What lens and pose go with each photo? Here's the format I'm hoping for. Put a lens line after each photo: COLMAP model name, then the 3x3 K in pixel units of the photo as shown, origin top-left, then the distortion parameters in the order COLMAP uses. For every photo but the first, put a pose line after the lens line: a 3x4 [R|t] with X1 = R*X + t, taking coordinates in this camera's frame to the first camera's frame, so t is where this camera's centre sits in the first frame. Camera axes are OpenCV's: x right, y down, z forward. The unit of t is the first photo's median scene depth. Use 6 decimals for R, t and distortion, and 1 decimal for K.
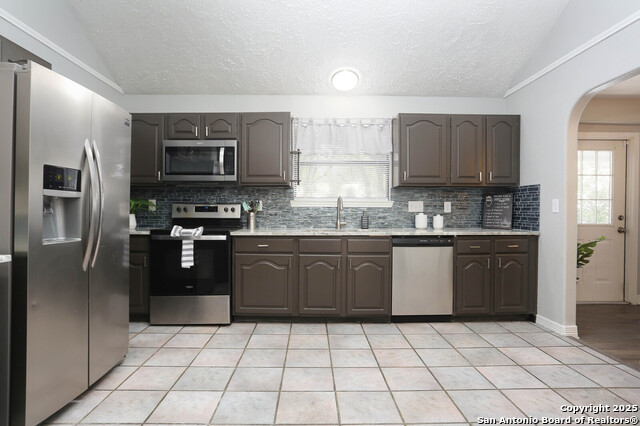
lens RADIAL K [[371.4, 0, 320.0], [0, 371.4, 213.0], [0, 0, 1]] dist [-0.000937, 0.000049]
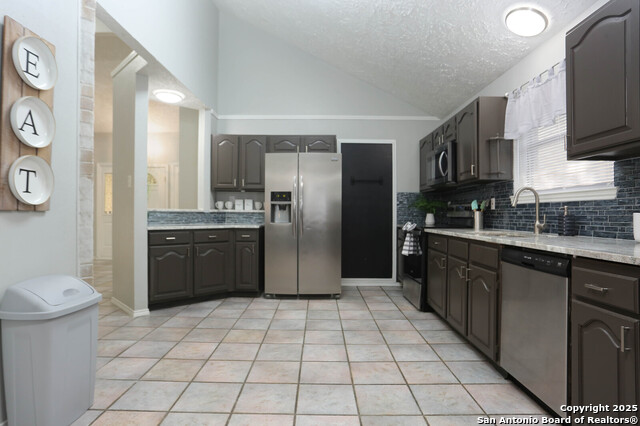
lens RADIAL K [[352.8, 0, 311.0], [0, 352.8, 213.1], [0, 0, 1]] dist [-0.000386, 0.000016]
pose [[-0.042653, -0.010575, -0.999034, 1.029152], [-0.013762, 0.999855, -0.009996, 0.022769], [0.998995, 0.013322, -0.042792, 0.854002]]
